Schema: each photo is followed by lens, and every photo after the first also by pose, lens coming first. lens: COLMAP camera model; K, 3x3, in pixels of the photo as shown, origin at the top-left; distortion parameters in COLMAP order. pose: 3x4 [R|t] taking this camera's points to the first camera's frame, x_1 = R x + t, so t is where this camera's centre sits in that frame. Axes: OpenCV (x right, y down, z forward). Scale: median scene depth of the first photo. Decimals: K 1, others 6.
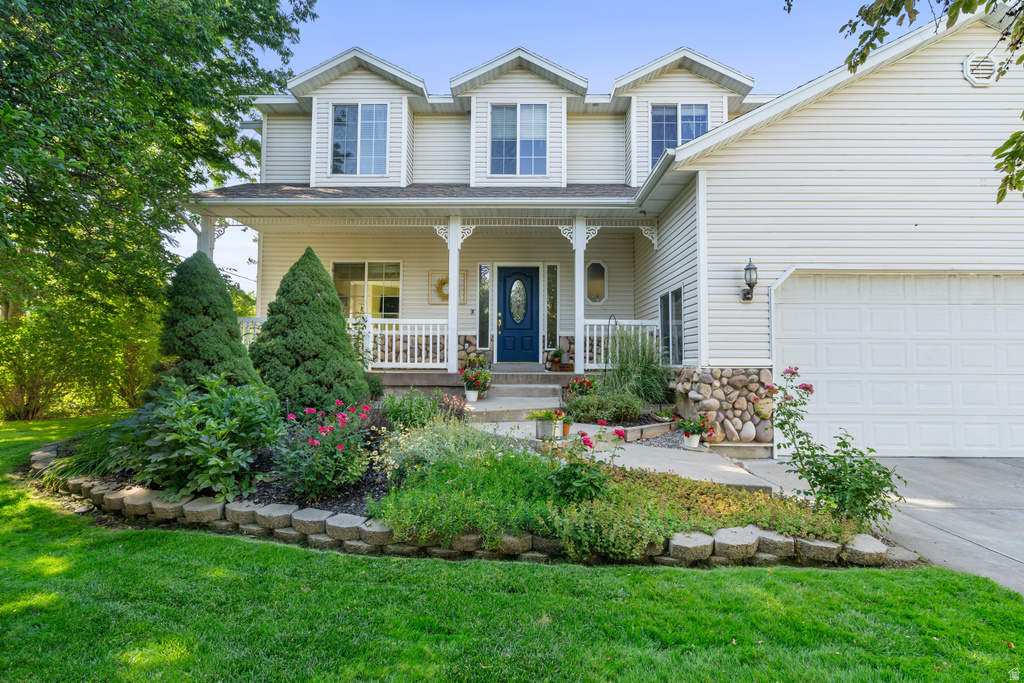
lens RADIAL K [[459.6, 0, 519.8], [0, 459.6, 341.4], [0, 0, 1]] dist [0.002068, 0.003942]
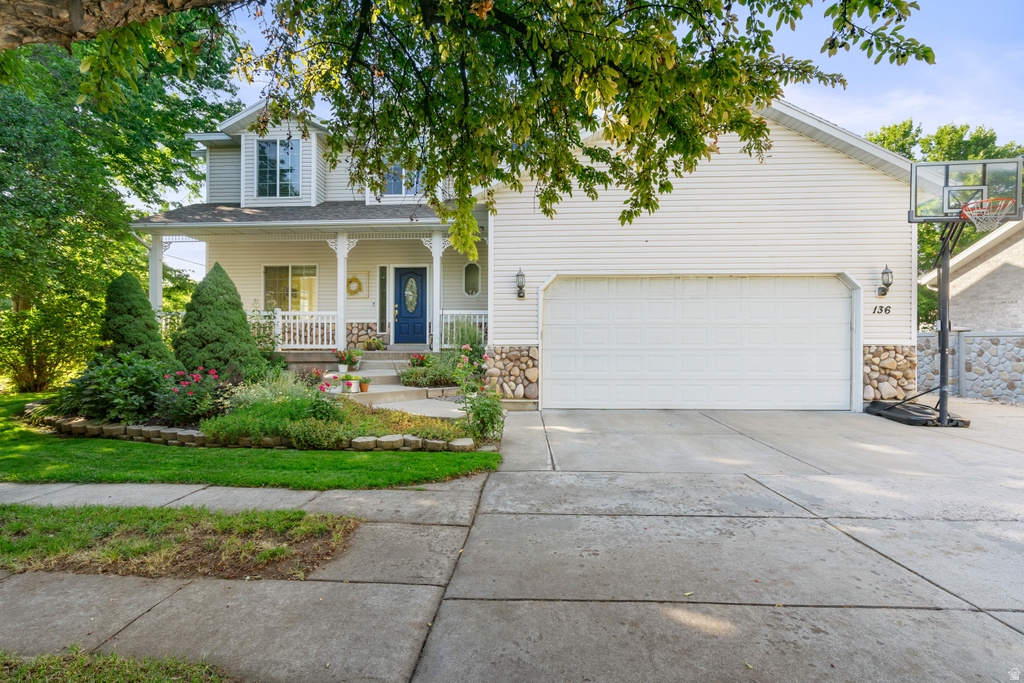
lens RADIAL K [[459.6, 0, 511.4], [0, 459.6, 339.7], [0, 0, 1]] dist [0.002068, 0.003942]
pose [[0.999401, -0.008254, -0.033610, 0.505025], [0.009391, 0.999384, 0.033819, -0.009334], [0.033311, -0.034114, 0.998863, -0.392551]]
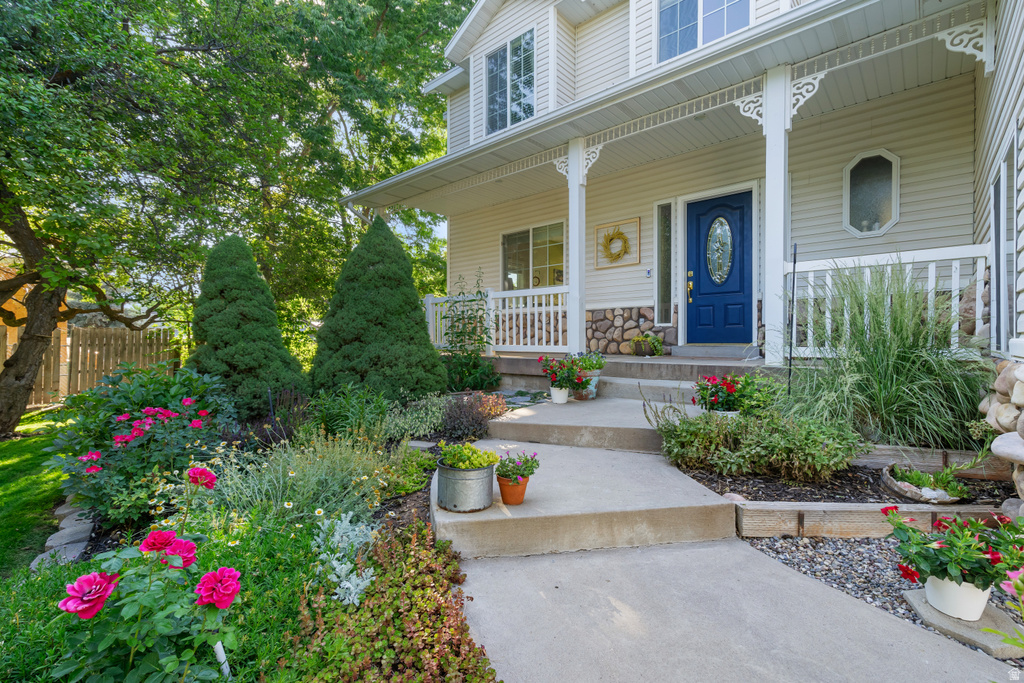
lens RADIAL K [[459.6, 0, 511.9], [0, 459.6, 340.2], [0, 0, 1]] dist [0.002068, 0.003942]
pose [[0.754208, -0.009477, -0.656567, 0.325862], [0.034810, 0.999067, 0.025566, 0.021363], [0.655712, -0.042137, 0.753834, 0.517816]]
